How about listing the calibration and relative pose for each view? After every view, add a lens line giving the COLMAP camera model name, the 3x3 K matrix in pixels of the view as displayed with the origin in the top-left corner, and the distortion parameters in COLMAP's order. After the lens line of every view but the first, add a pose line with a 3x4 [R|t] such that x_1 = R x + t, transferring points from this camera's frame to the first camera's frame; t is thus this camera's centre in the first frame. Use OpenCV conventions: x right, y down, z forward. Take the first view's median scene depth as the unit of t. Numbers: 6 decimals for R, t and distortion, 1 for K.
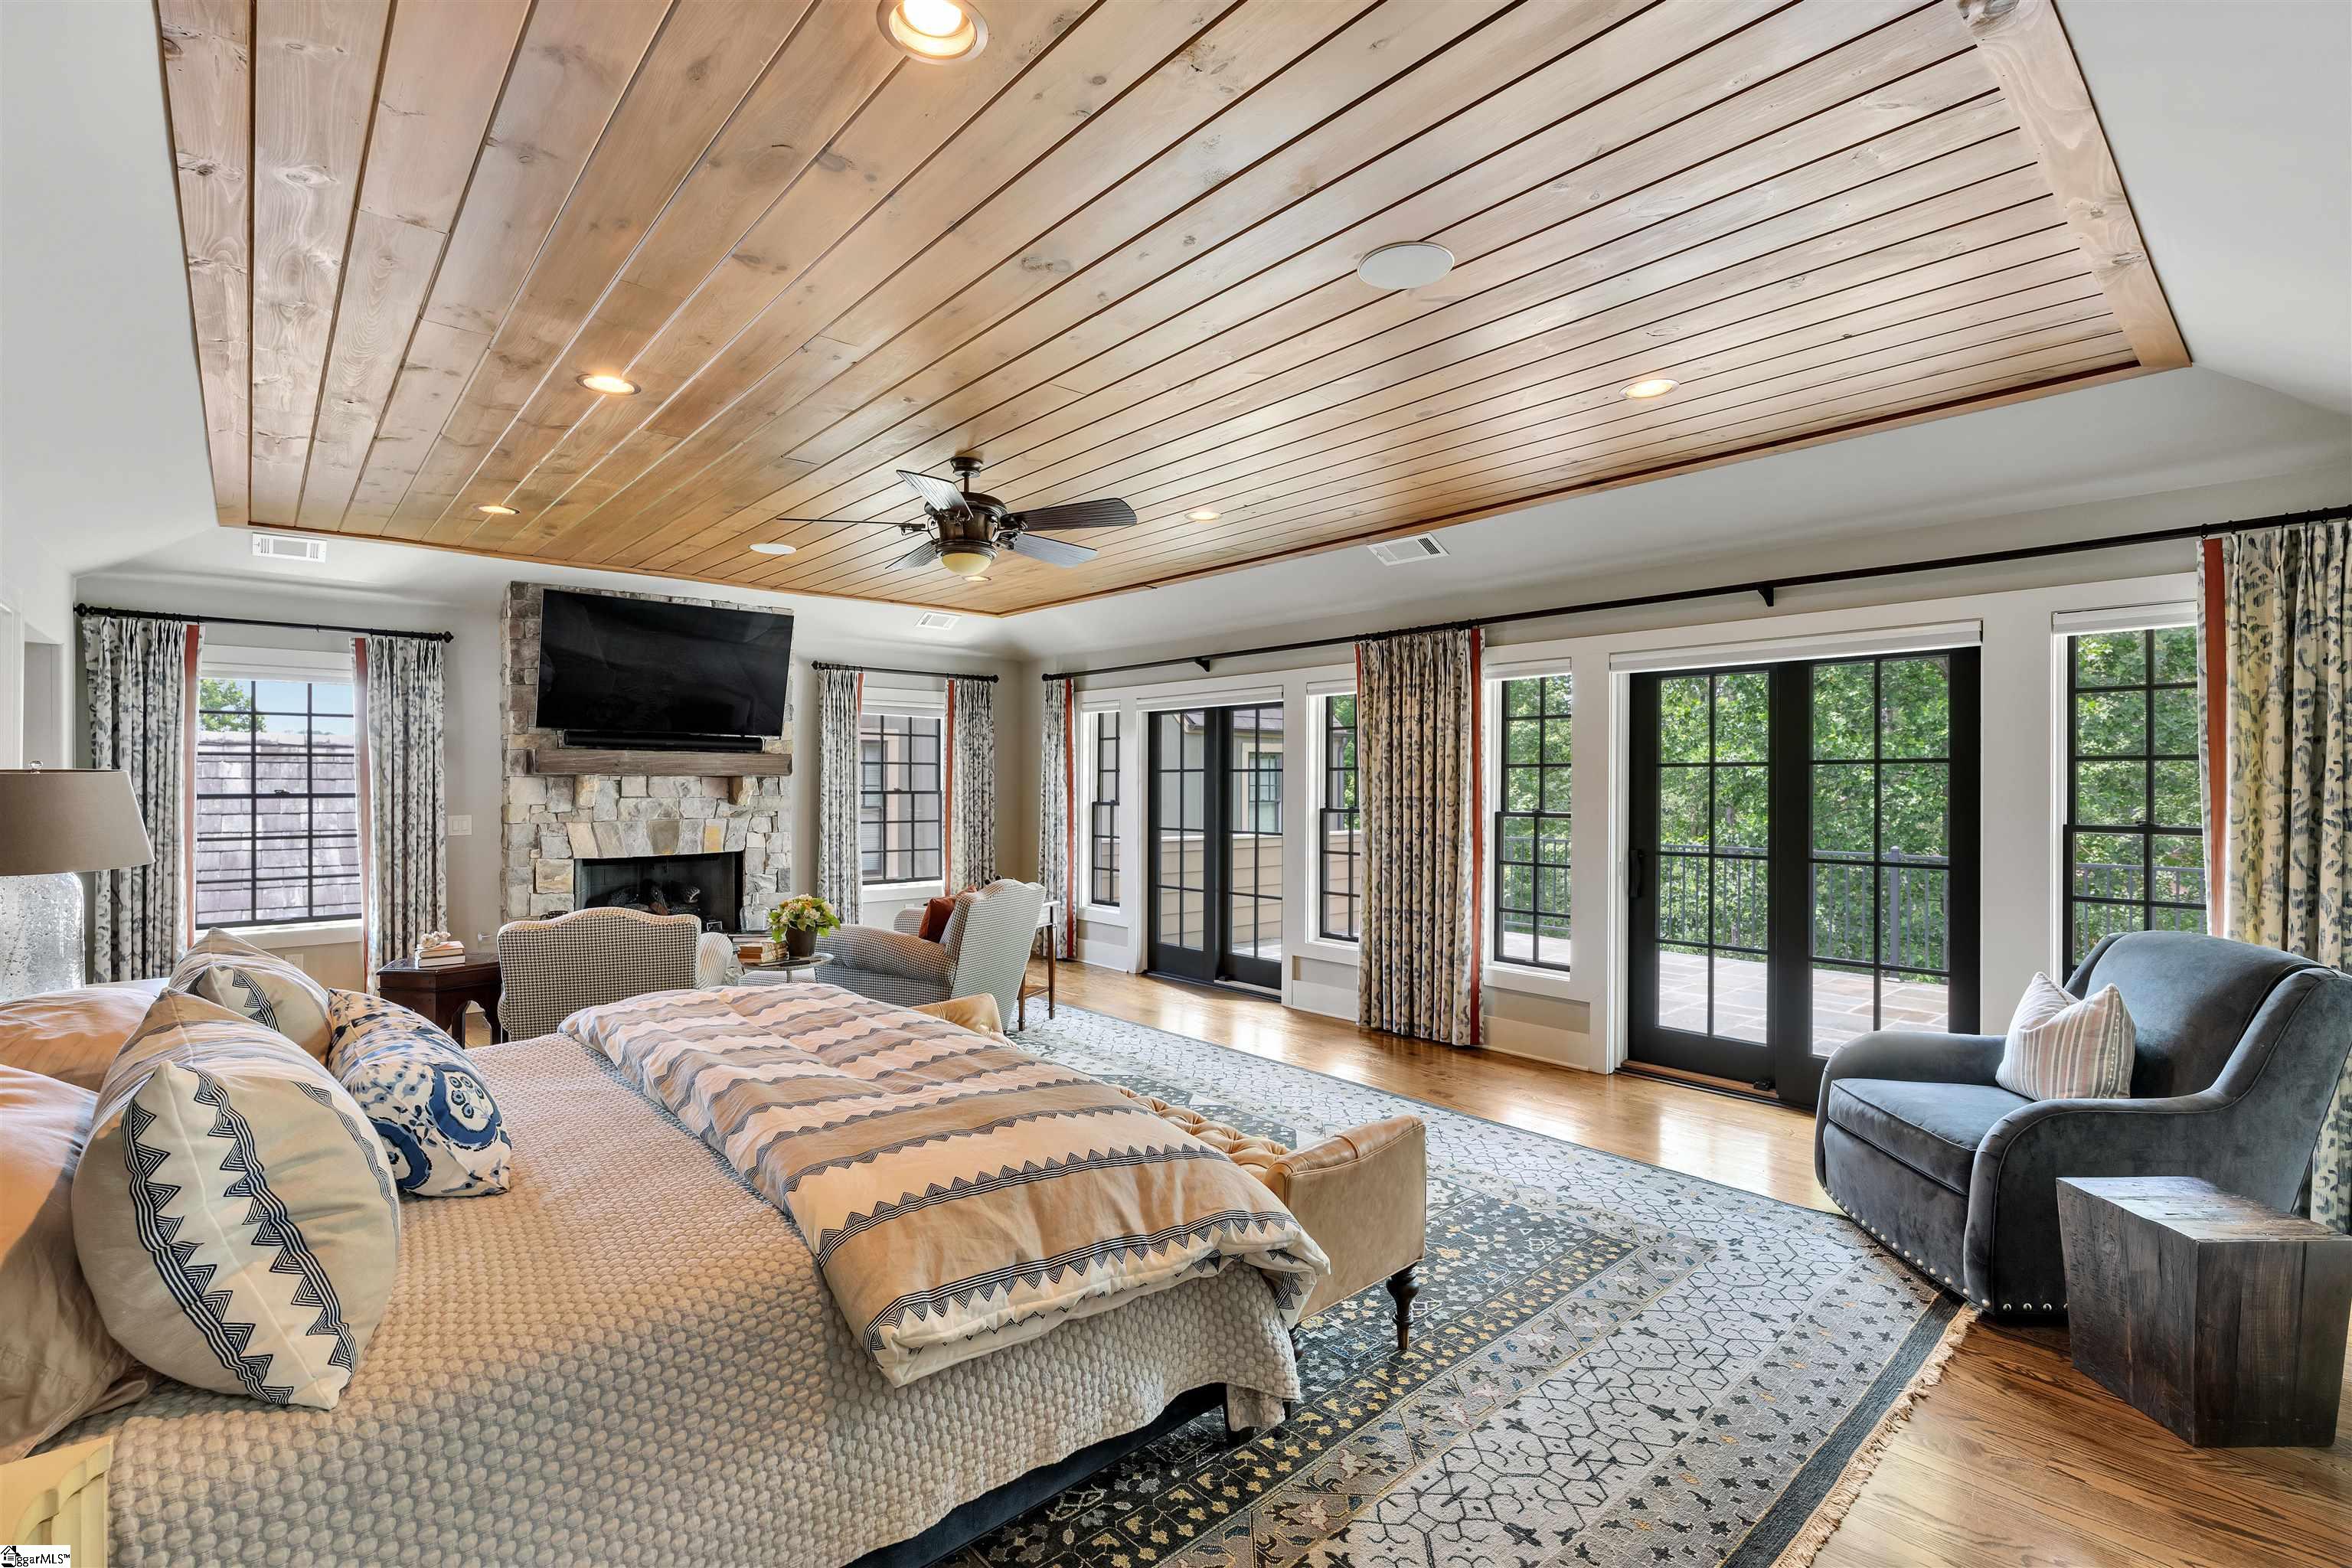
lens RADIAL K [[1063.4, 0, 1179.5], [0, 1063.4, 794.9], [0, 0, 1]] dist [-0.005327, -0.000139]
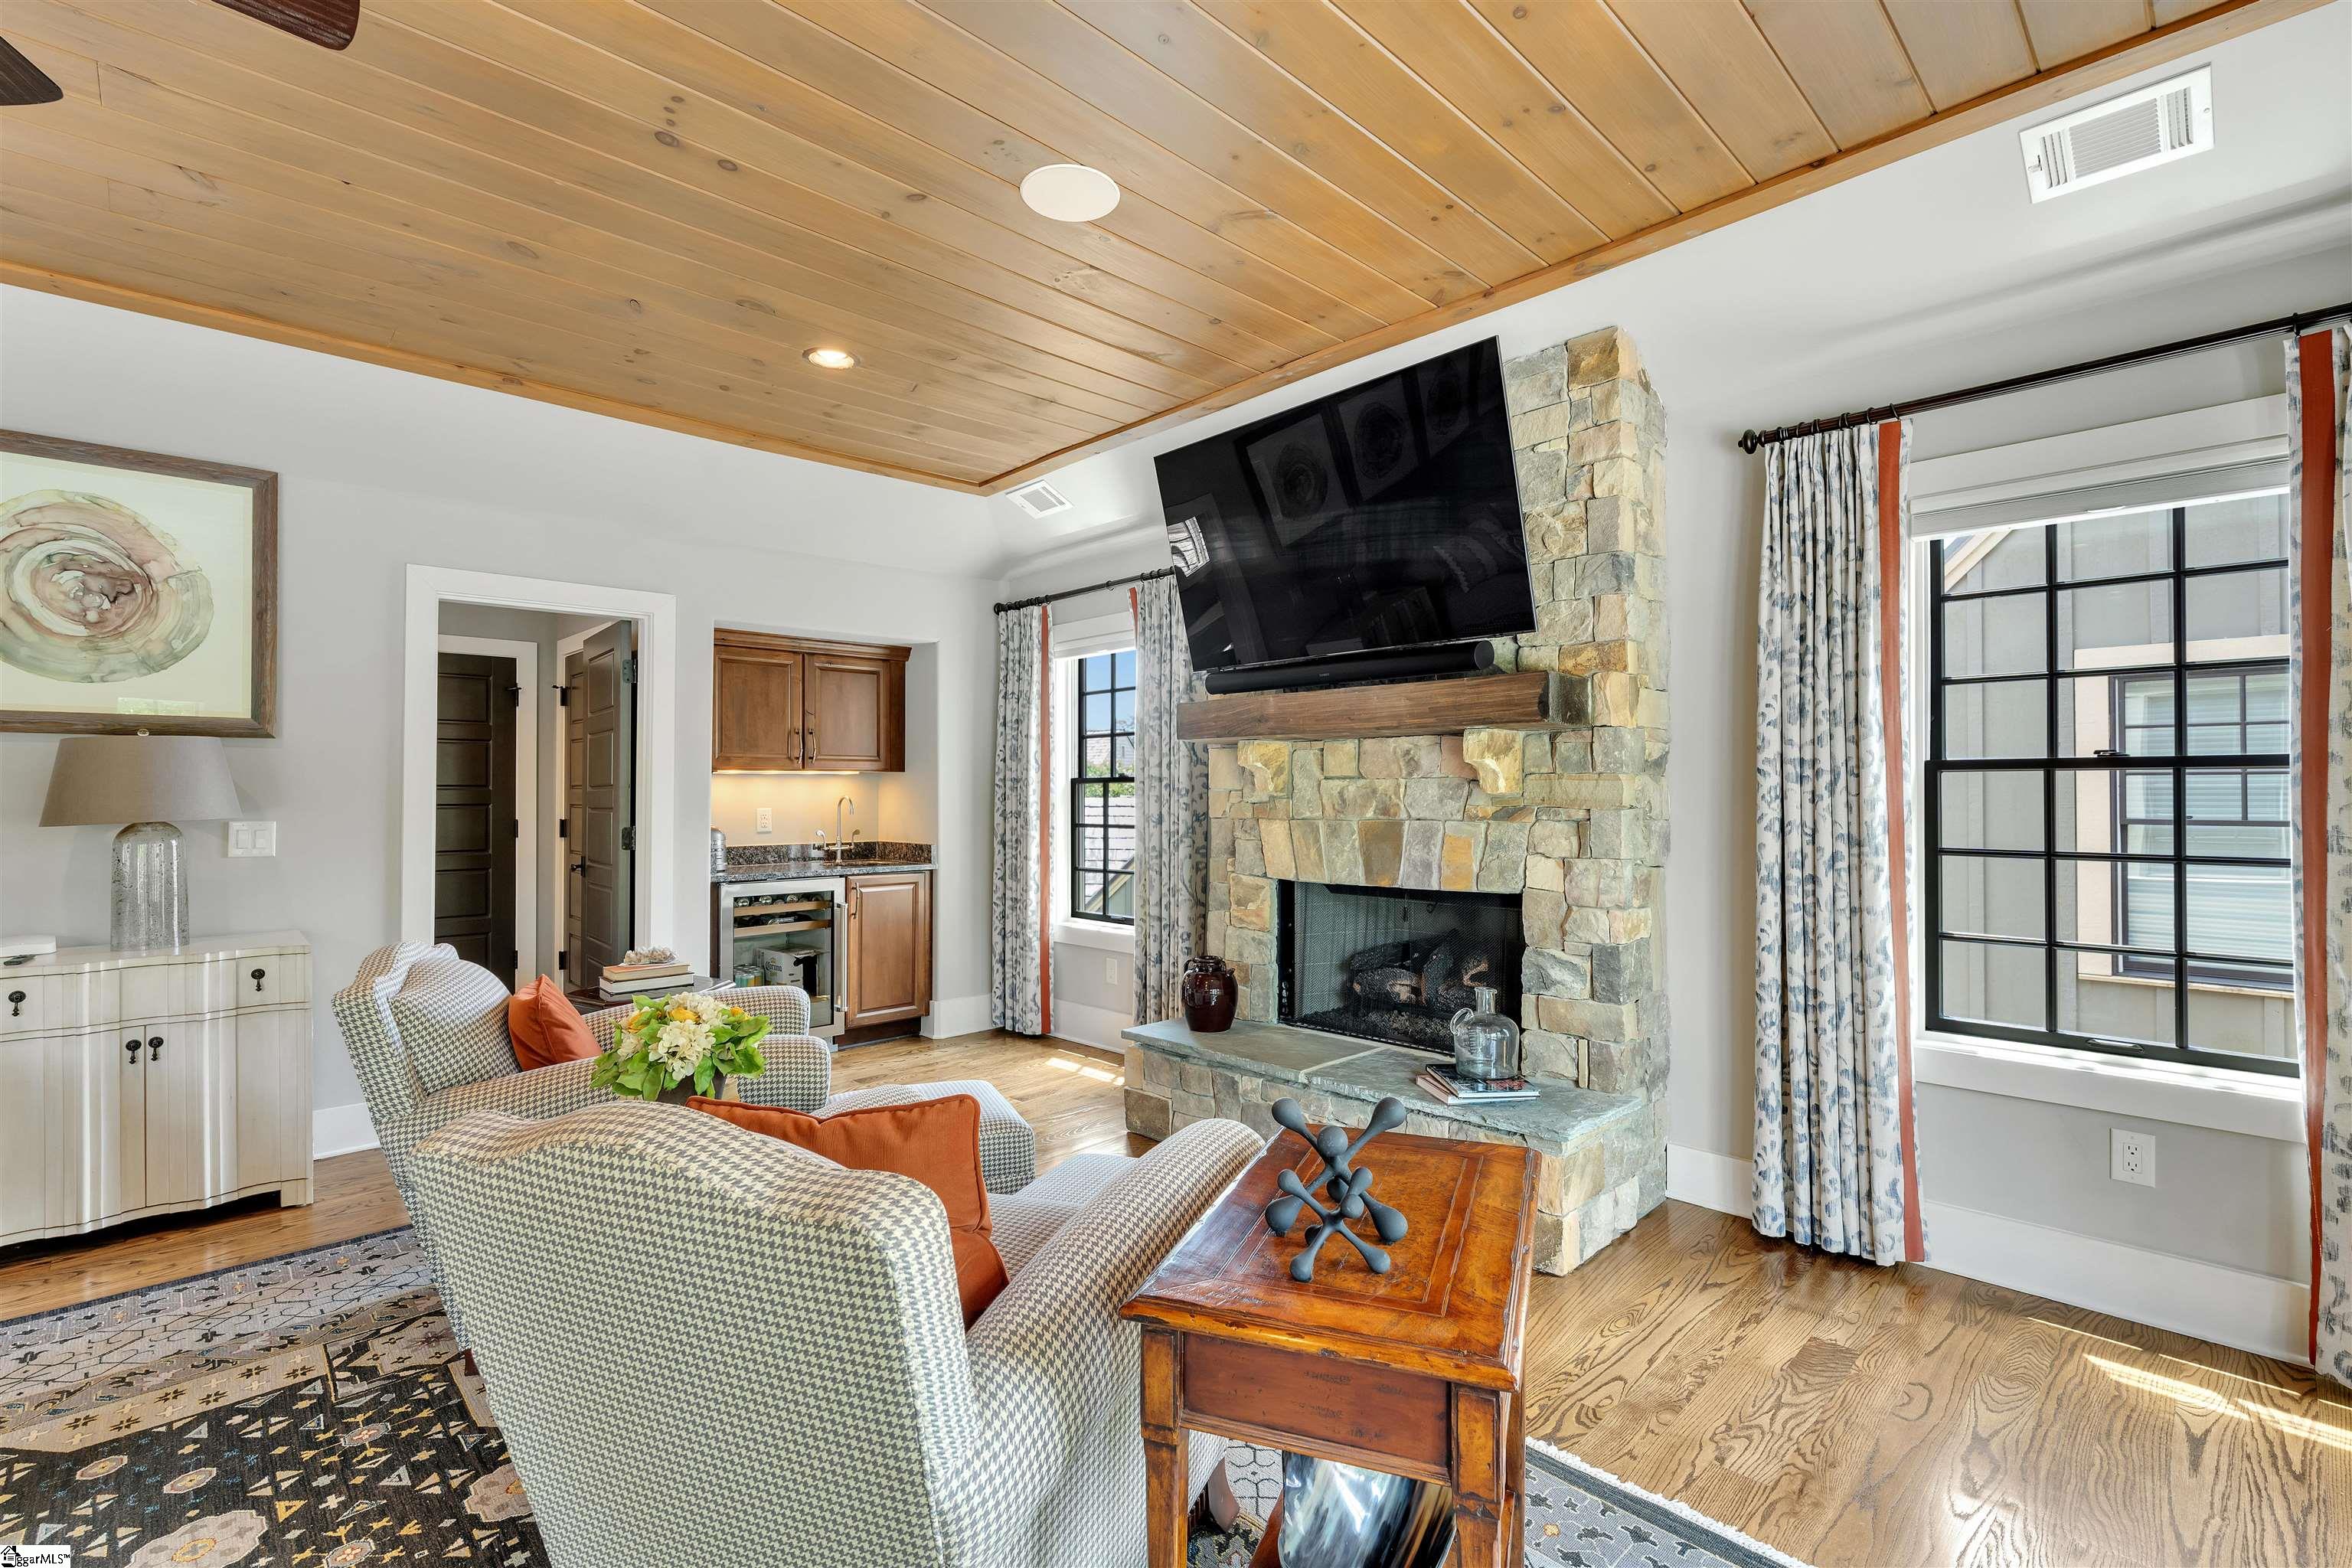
lens RADIAL K [[1064.3, 0, 1167.6], [0, 1064.3, 771.4], [0, 0, 1]] dist [-0.003701, -0.001020]
pose [[0.030197, -0.022933, -0.999281, 0.053523], [-0.009533, 0.999685, -0.023231, 0.013691], [0.999498, 0.010227, 0.029969, 0.956443]]
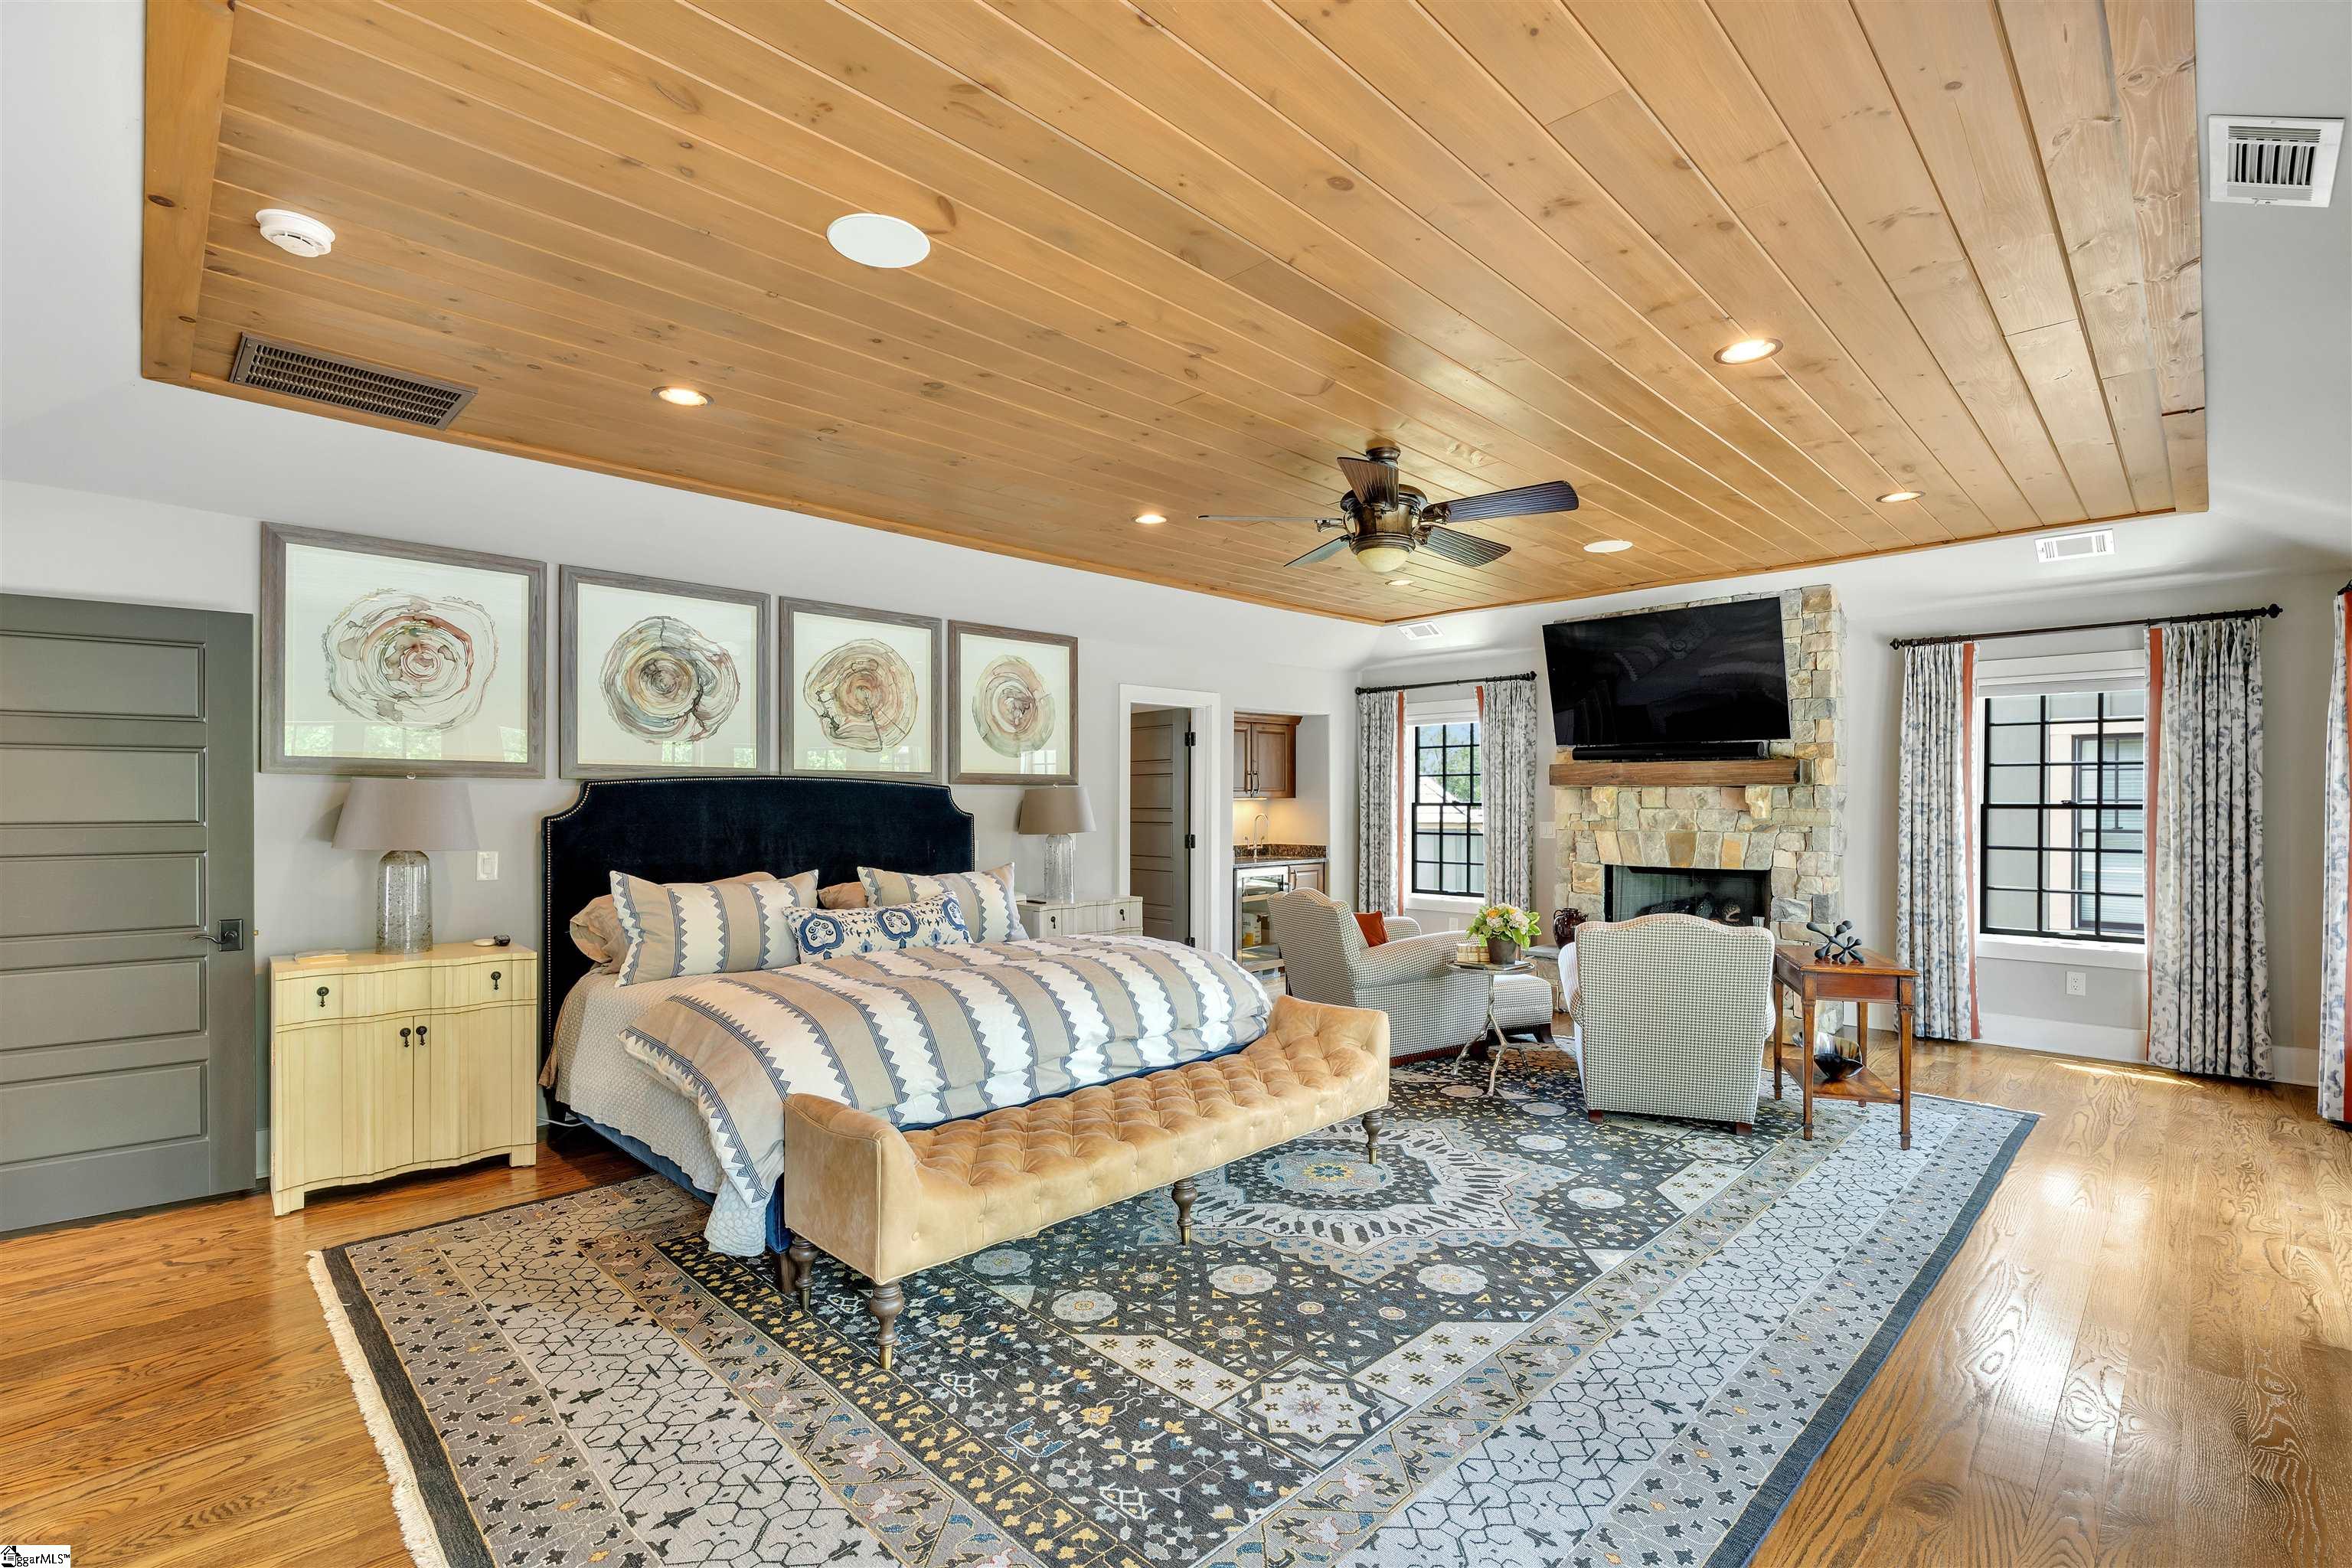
lens RADIAL K [[1063.4, 0, 1179.5], [0, 1063.4, 794.9], [0, 0, 1]] dist [-0.005327, -0.000139]
pose [[0.054130, -0.006996, -0.998509, 0.517507], [-0.011888, 0.999900, -0.007650, 0.002911], [0.998463, 0.012284, 0.054042, 0.525734]]
